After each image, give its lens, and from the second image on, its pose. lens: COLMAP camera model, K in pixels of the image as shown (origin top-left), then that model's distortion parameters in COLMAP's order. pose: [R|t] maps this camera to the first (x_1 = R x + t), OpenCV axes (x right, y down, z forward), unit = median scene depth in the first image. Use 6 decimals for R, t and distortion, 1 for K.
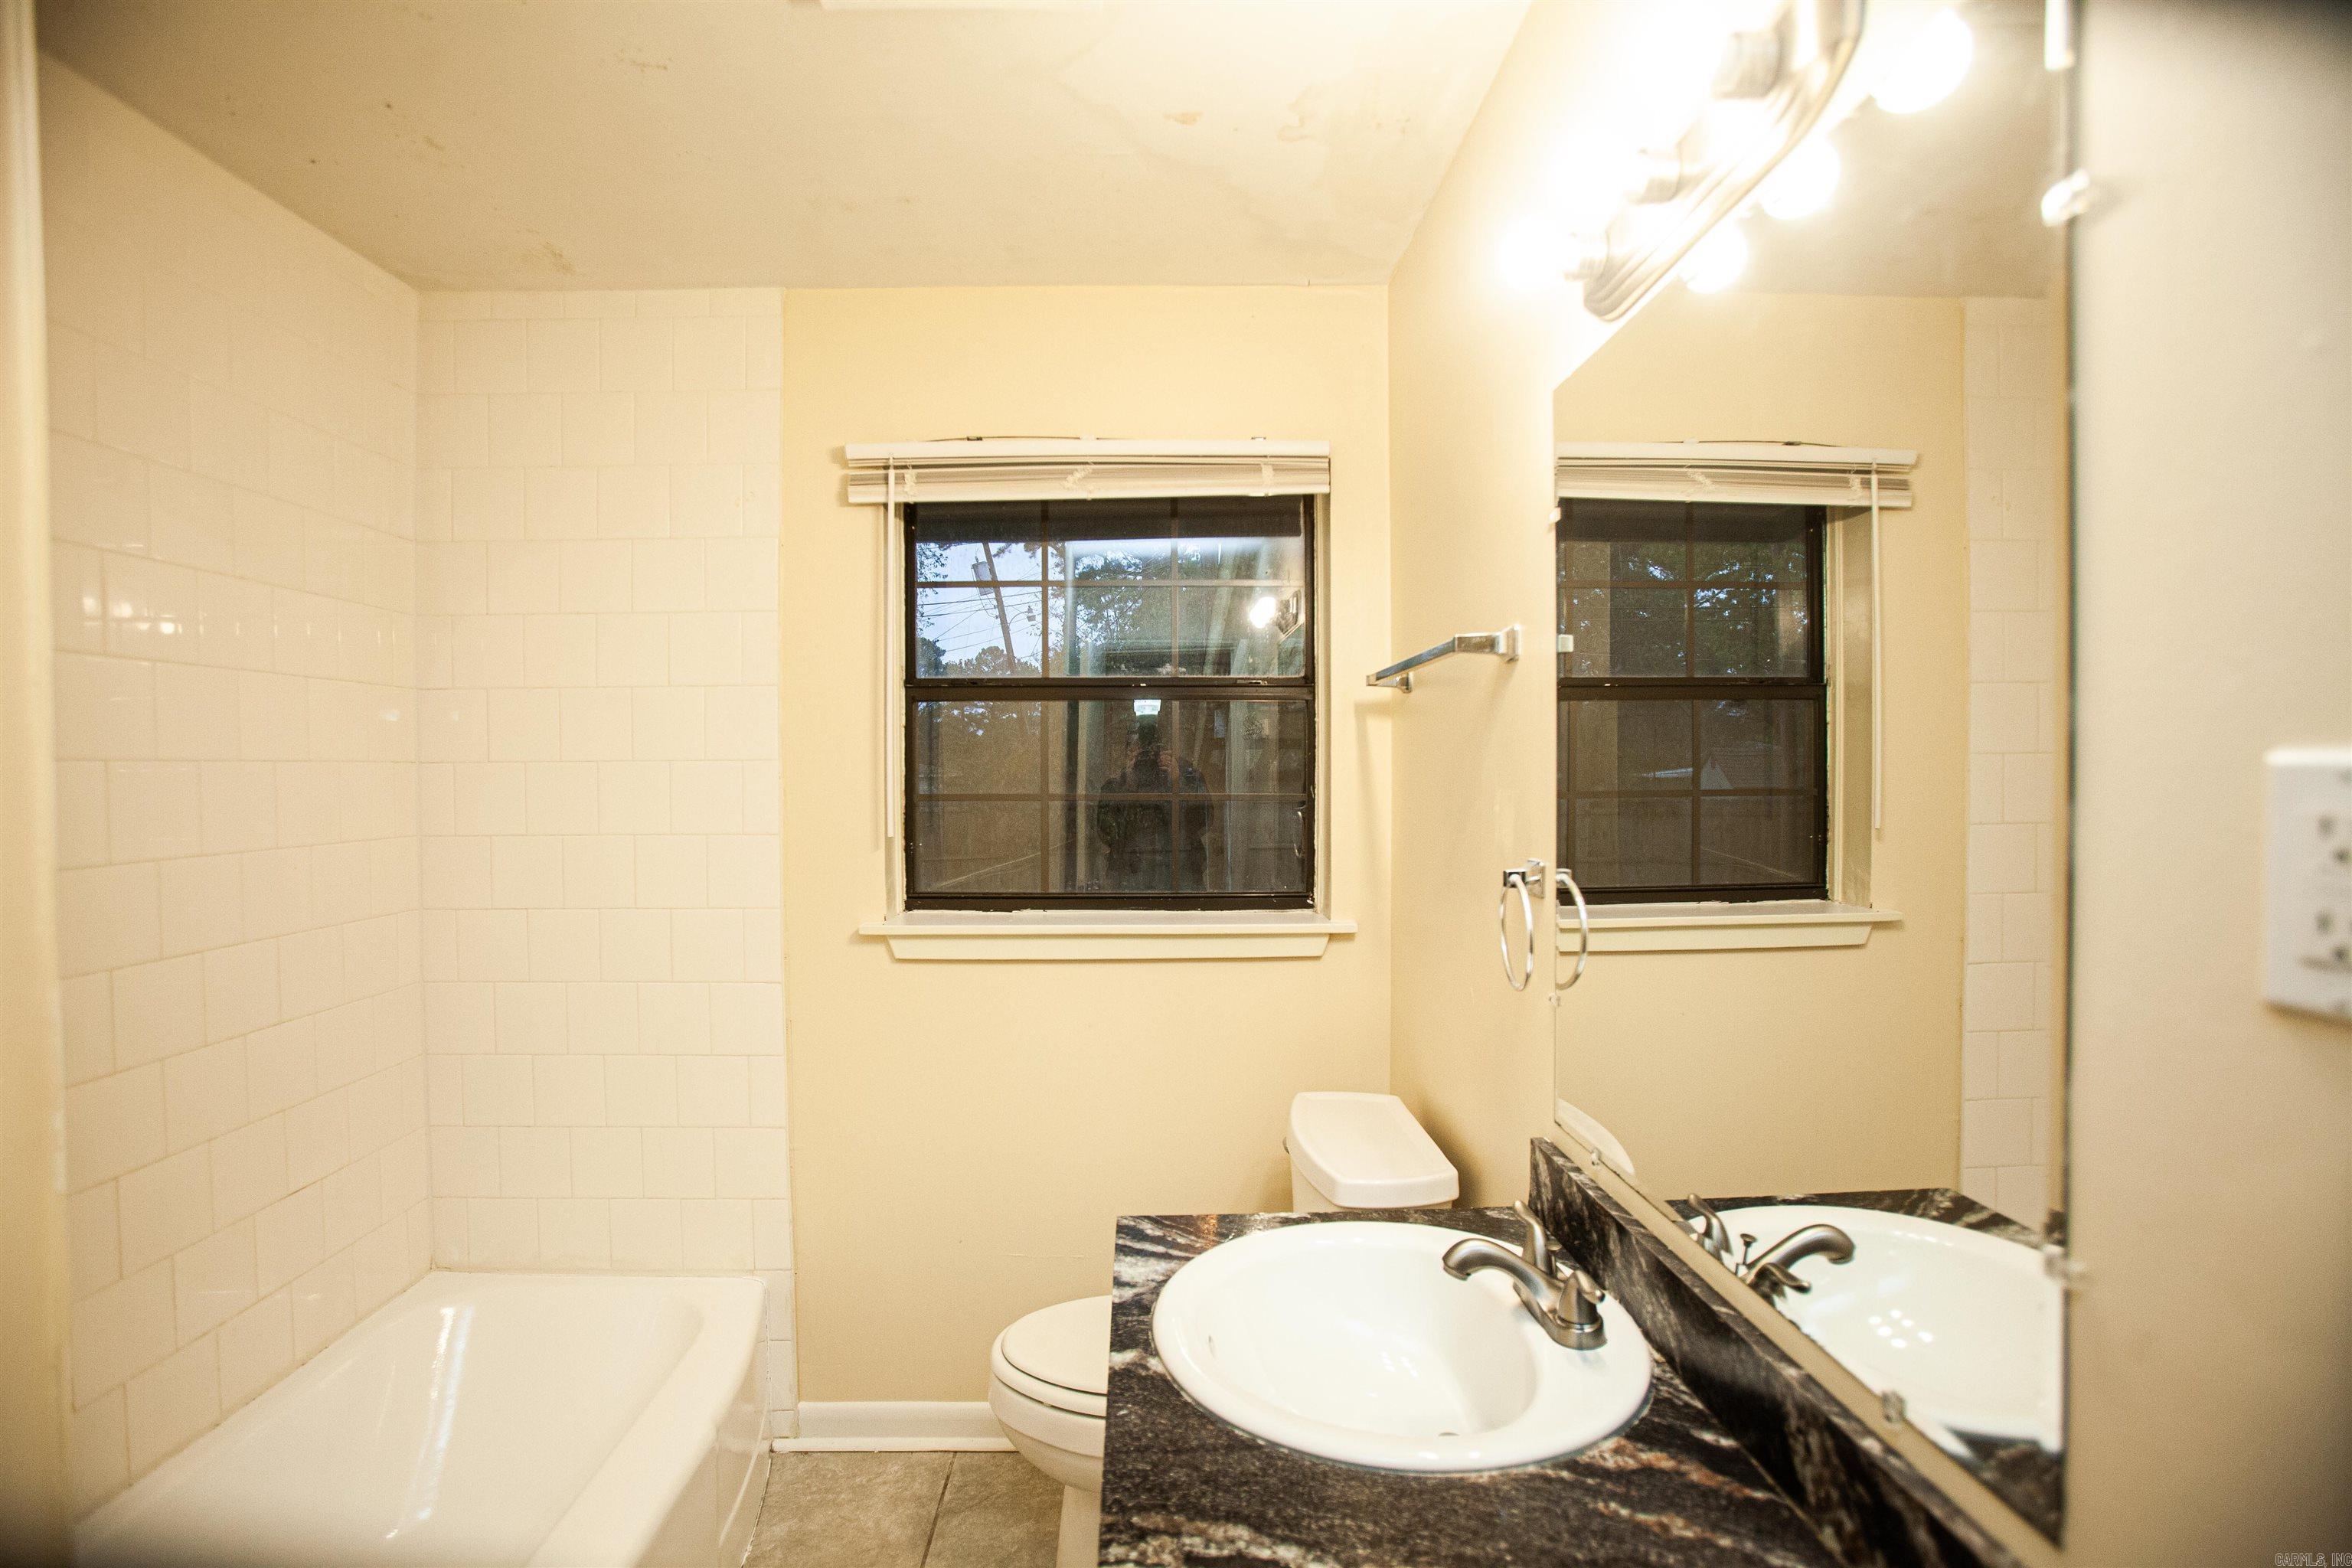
lens RADIAL K [[1087.9, 0, 1177.2], [0, 1087.9, 703.0], [0, 0, 1]] dist [-0.066508, 0.023576]
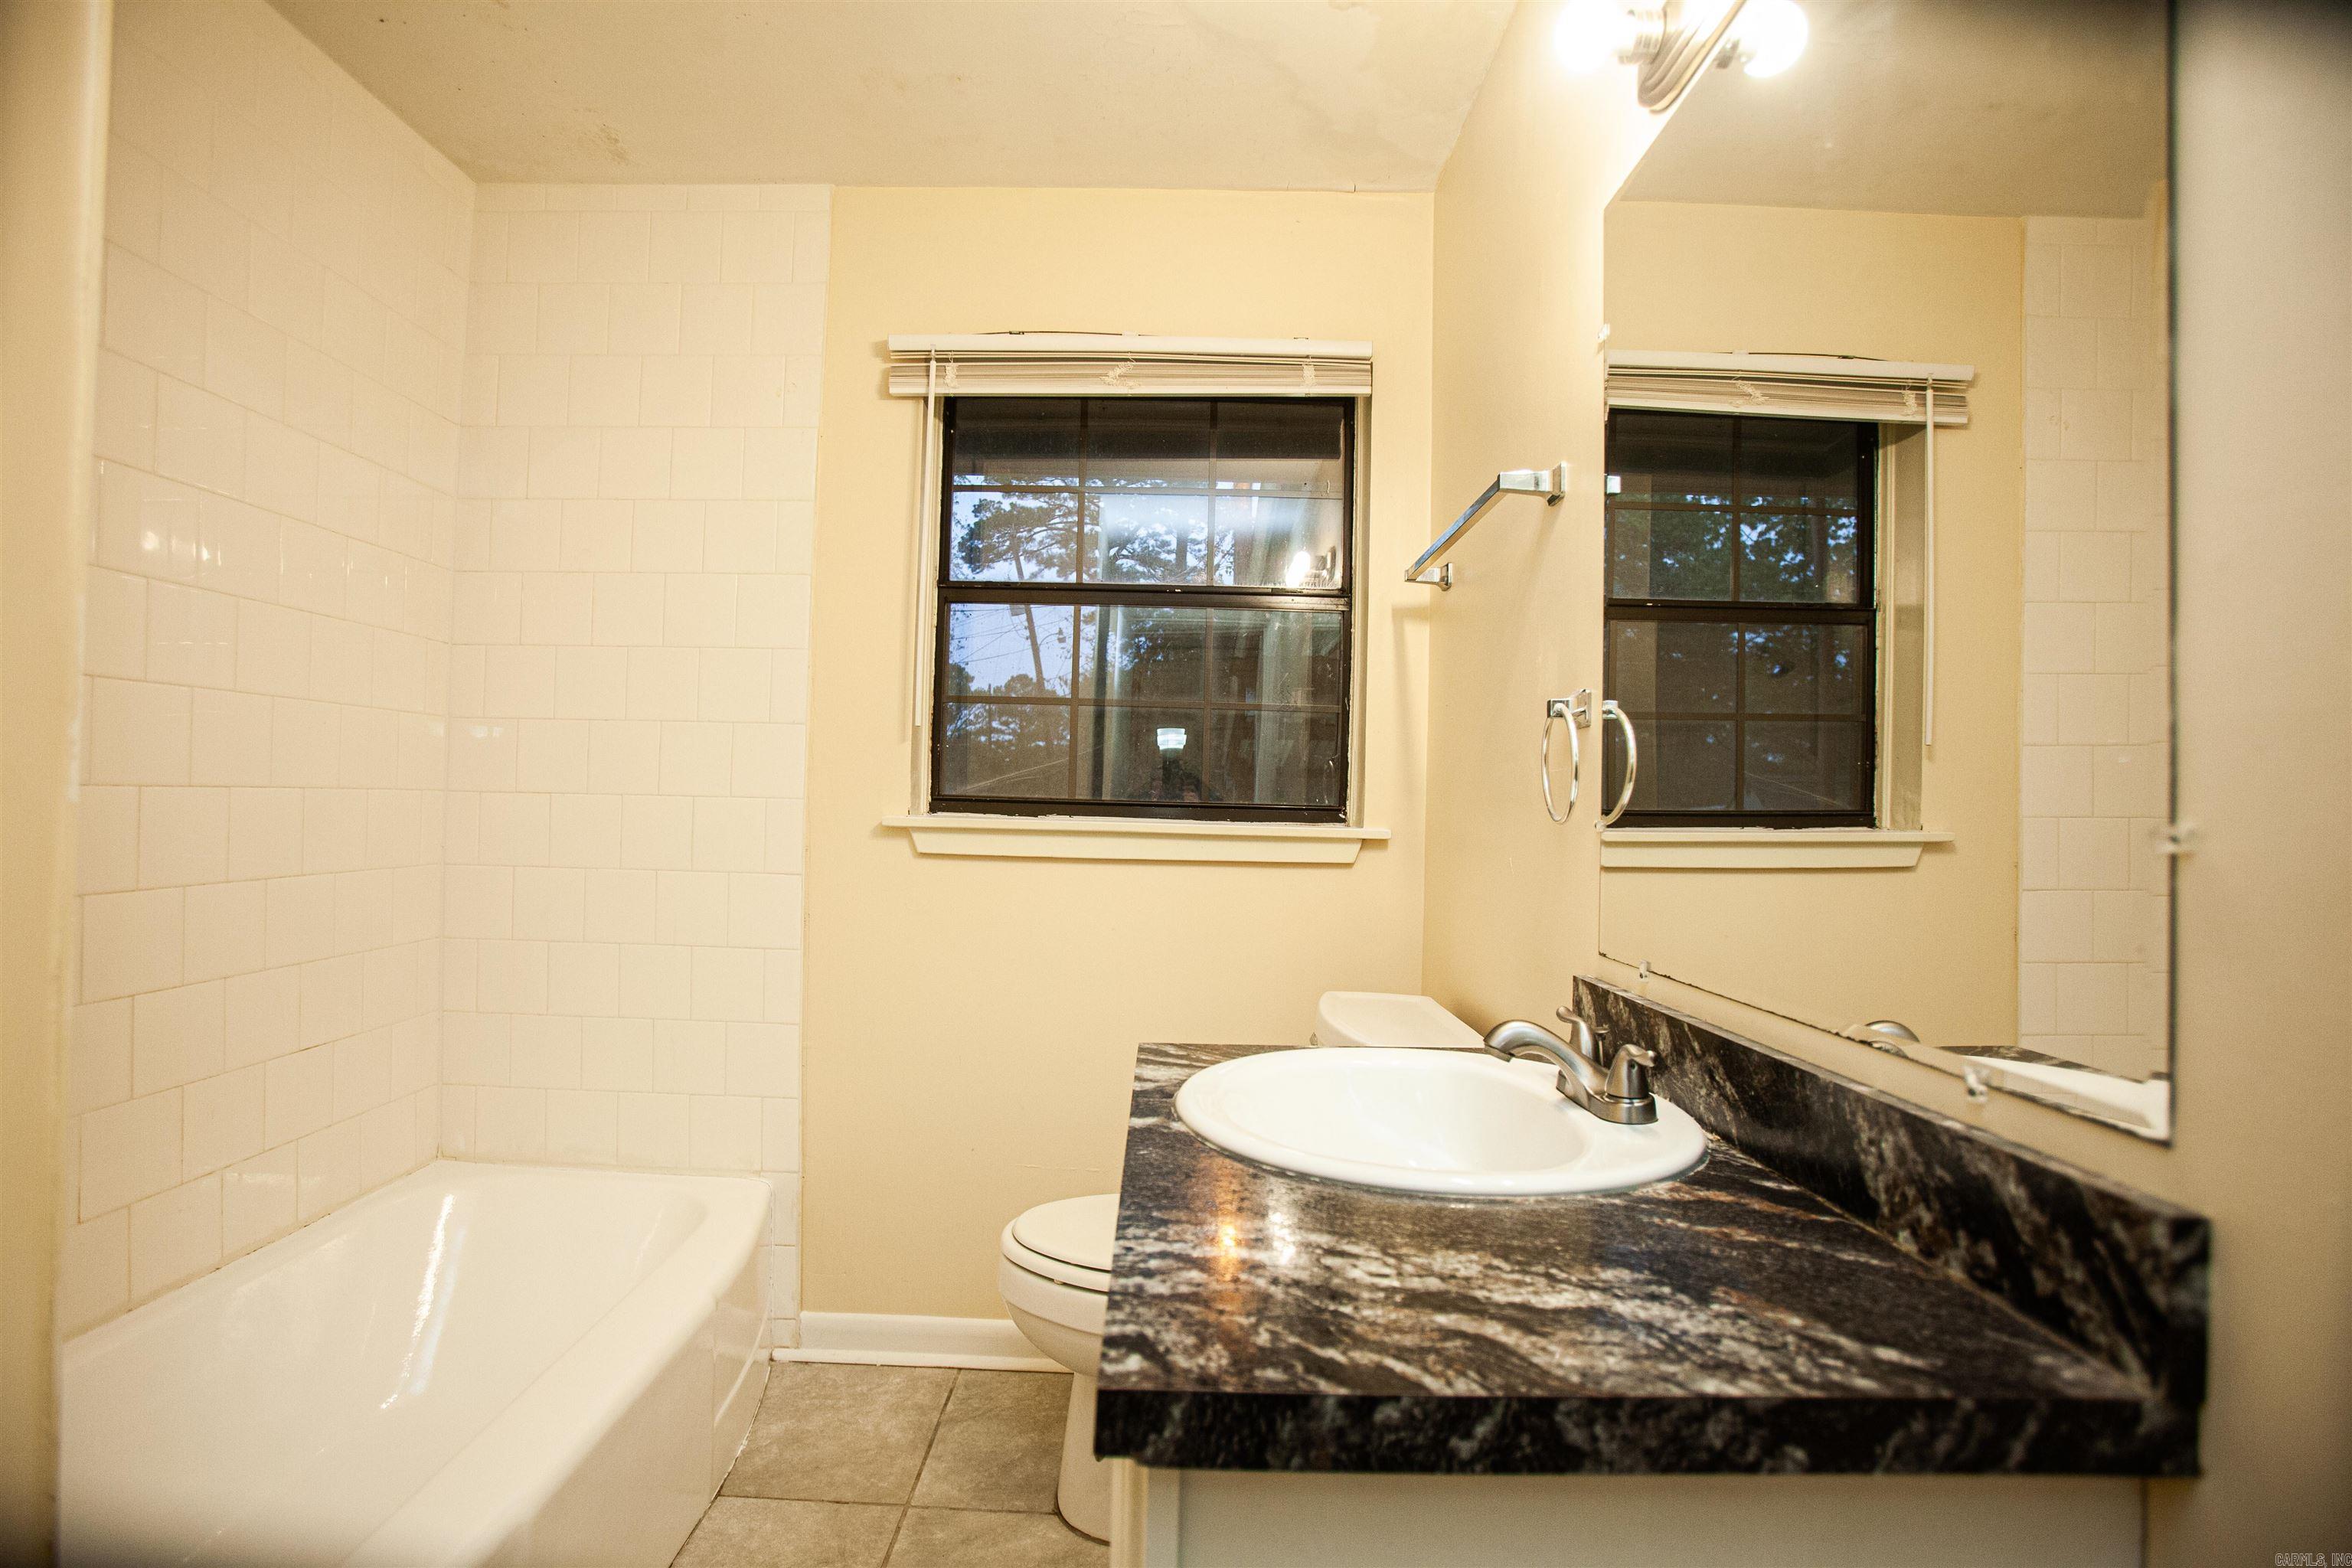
lens RADIAL K [[1087.9, 0, 1177.6], [0, 1087.9, 765.5], [0, 0, 1]] dist [-0.066508, 0.023576]
pose [[0.999329, 0.028487, -0.023025, -0.004312], [-0.029038, 0.999292, -0.023942, 0.177000], [0.022326, 0.024594, 0.999448, 0.017350]]
